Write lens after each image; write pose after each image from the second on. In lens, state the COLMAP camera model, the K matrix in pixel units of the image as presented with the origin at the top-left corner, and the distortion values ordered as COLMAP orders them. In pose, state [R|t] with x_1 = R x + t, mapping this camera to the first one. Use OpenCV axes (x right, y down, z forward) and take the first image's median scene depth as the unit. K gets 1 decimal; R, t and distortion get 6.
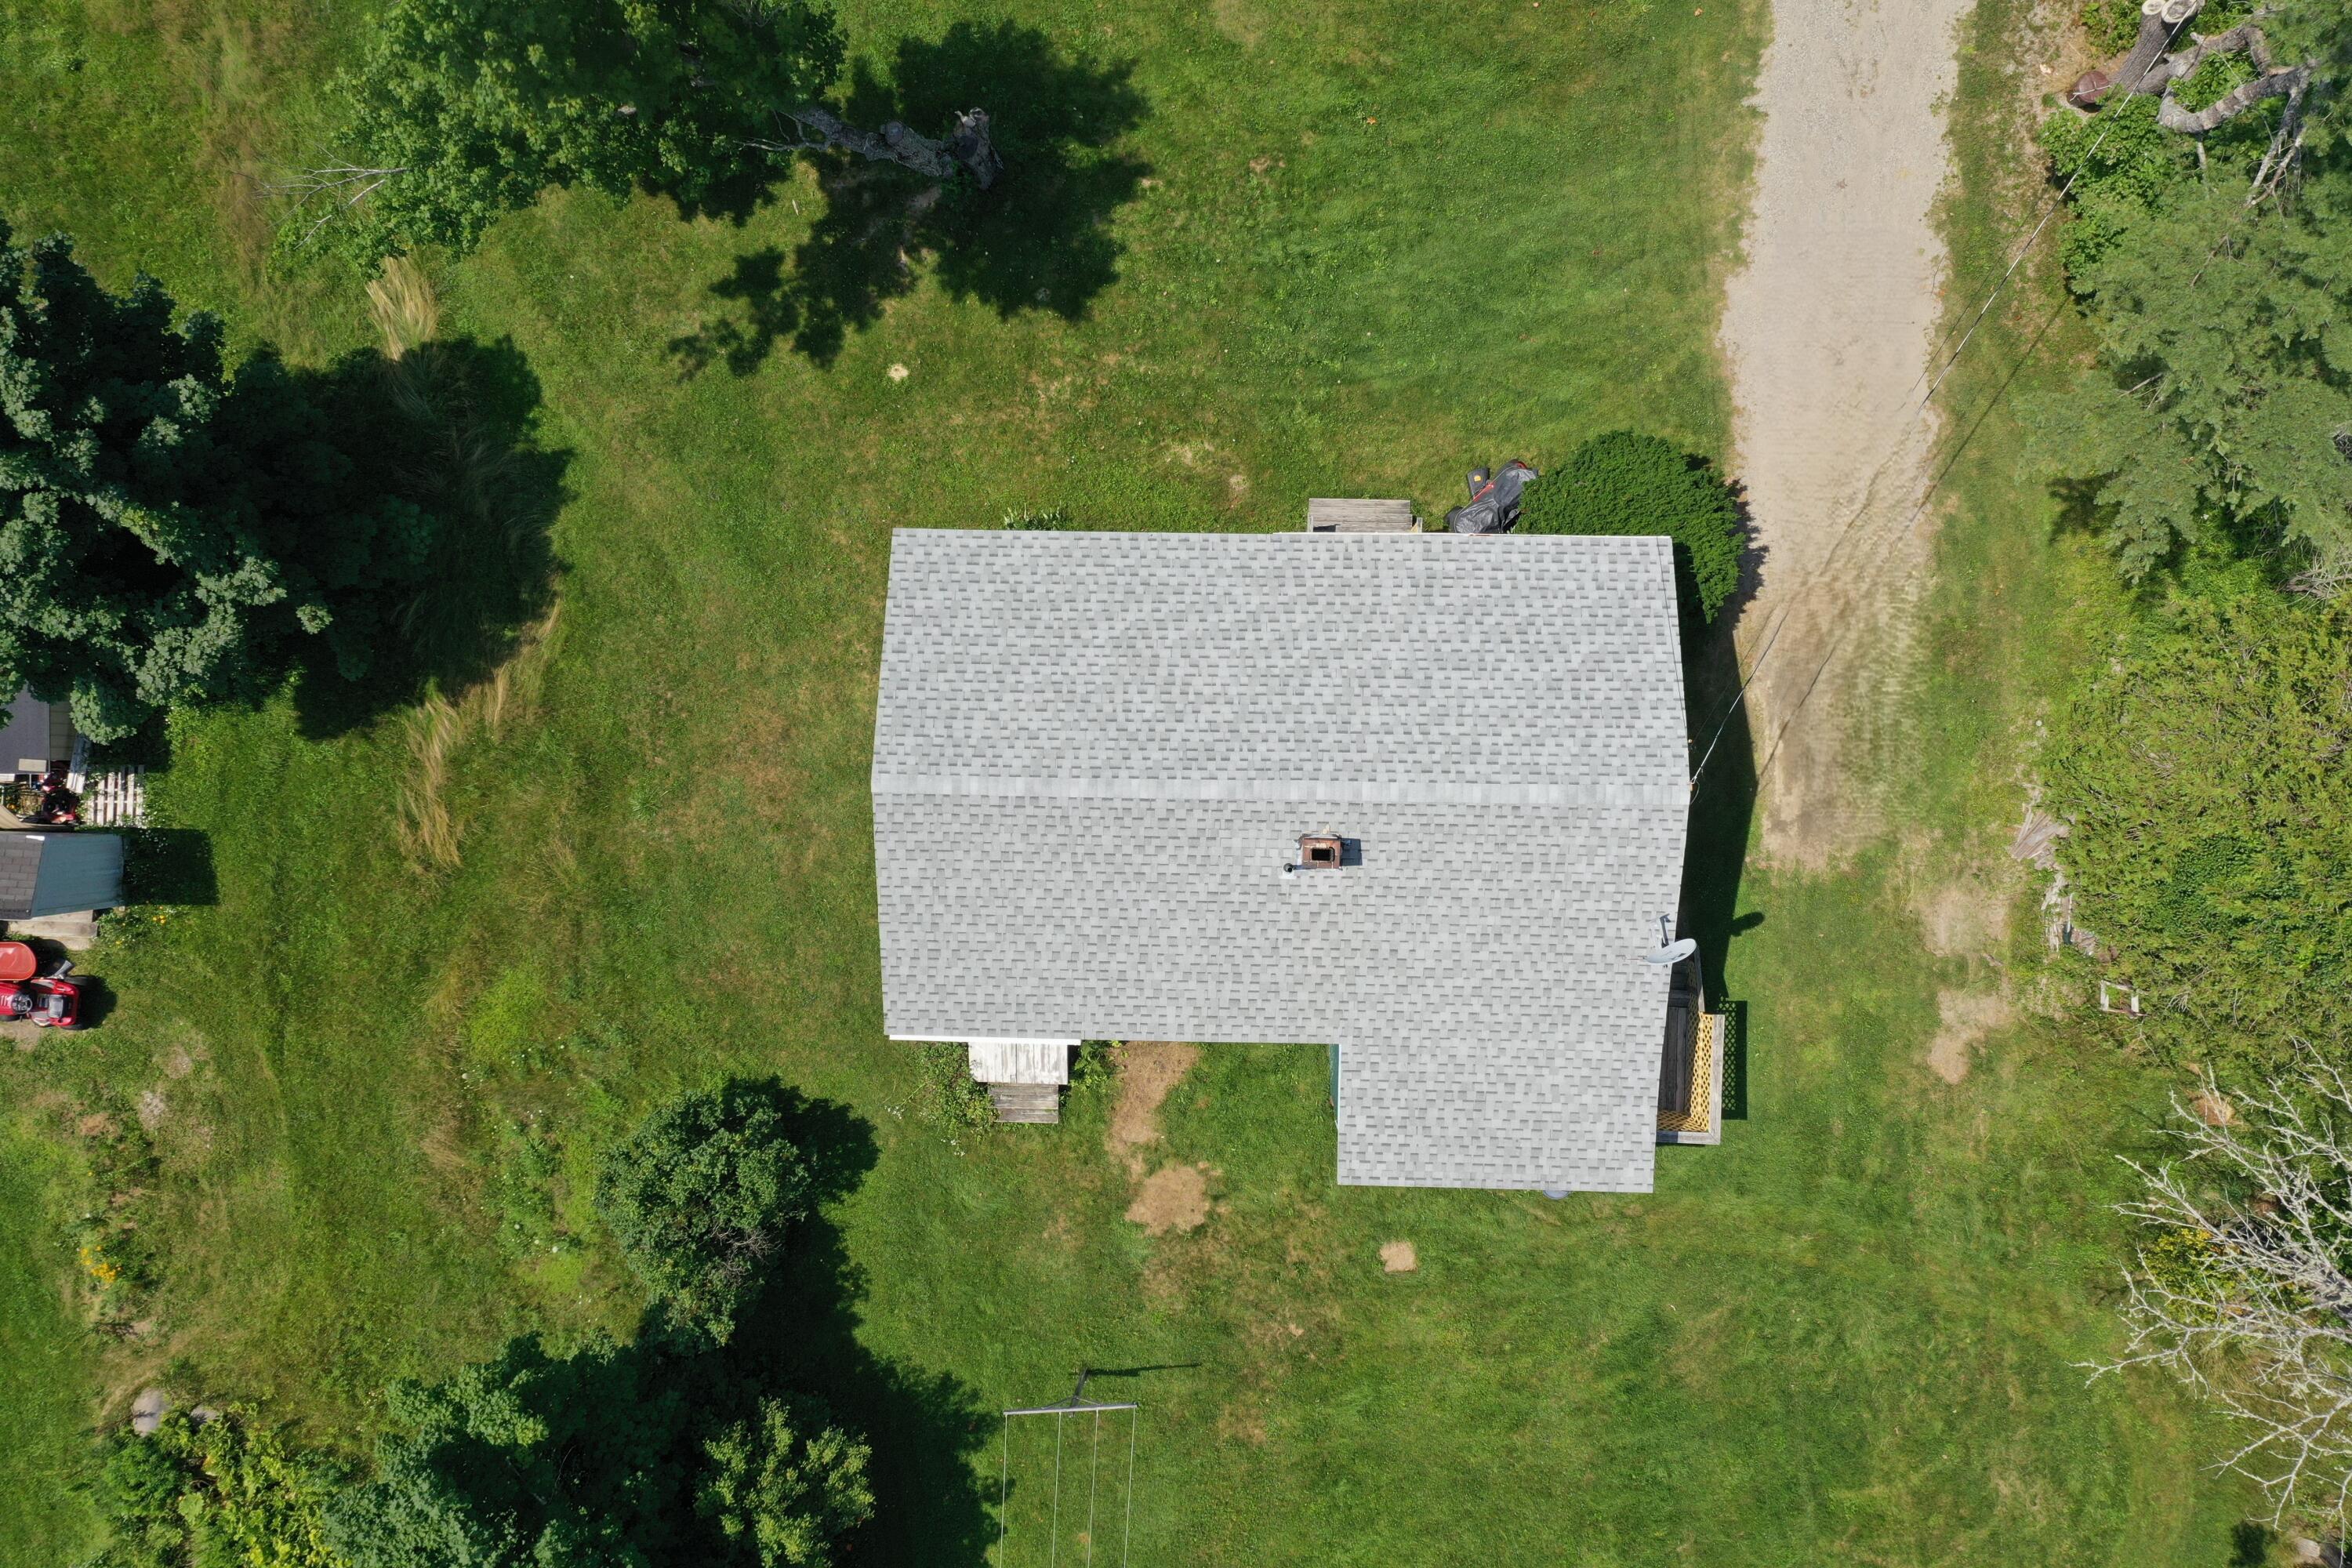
lens RADIAL K [[1847.1, 0, 1176.0], [0, 1847.1, 784.0], [0, 0, 1]] dist [0.010874, -0.011433]
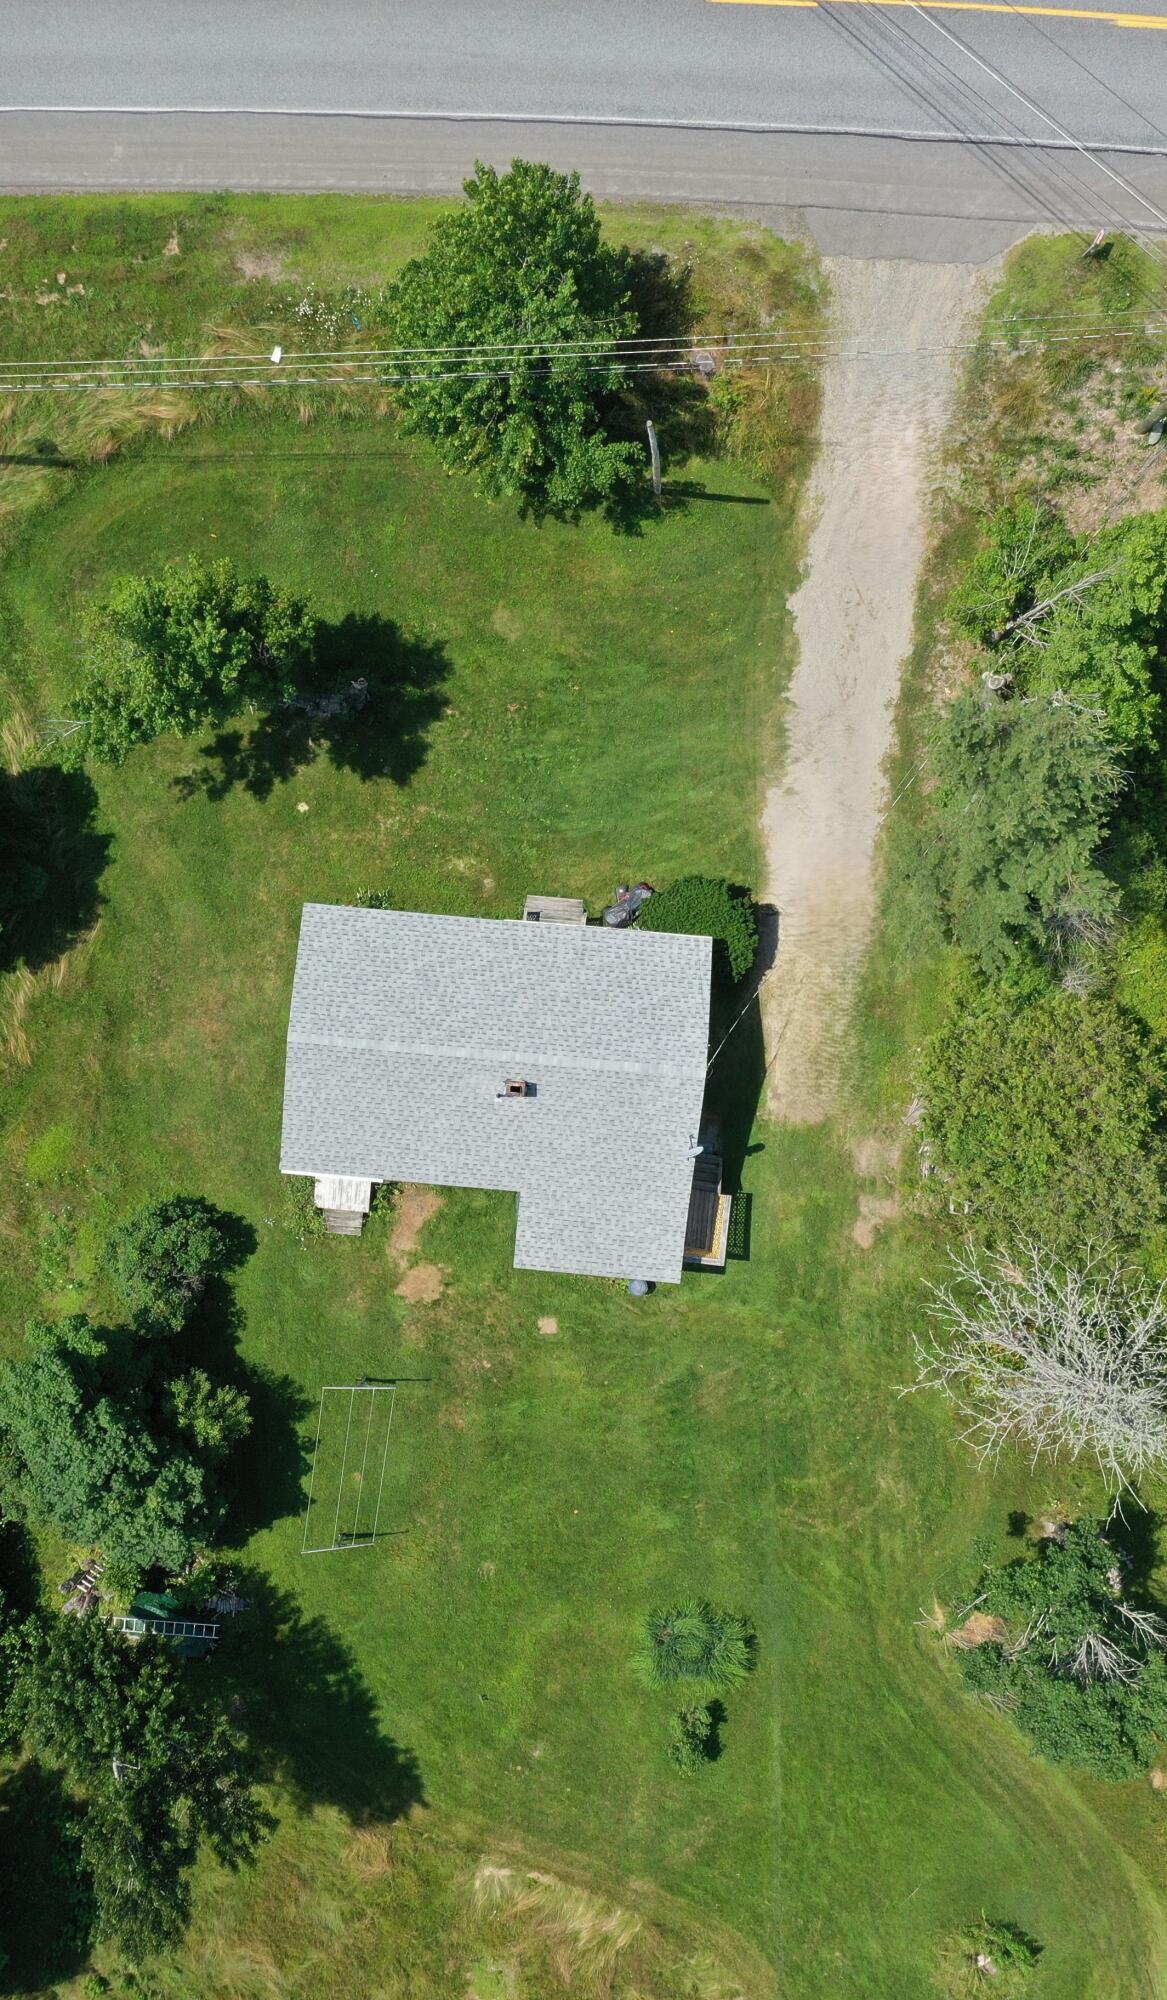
lens RADIAL K [[1610.3, 0, 449.5], [0, 1610.3, 996.0], [0, 0, 1]] dist [0.051862, -0.000758]
pose [[0.997263, 0.072816, 0.012812, -0.015760], [-0.072343, 0.996796, -0.034119, 0.002113], [-0.015255, 0.033099, 0.999336, -0.553671]]
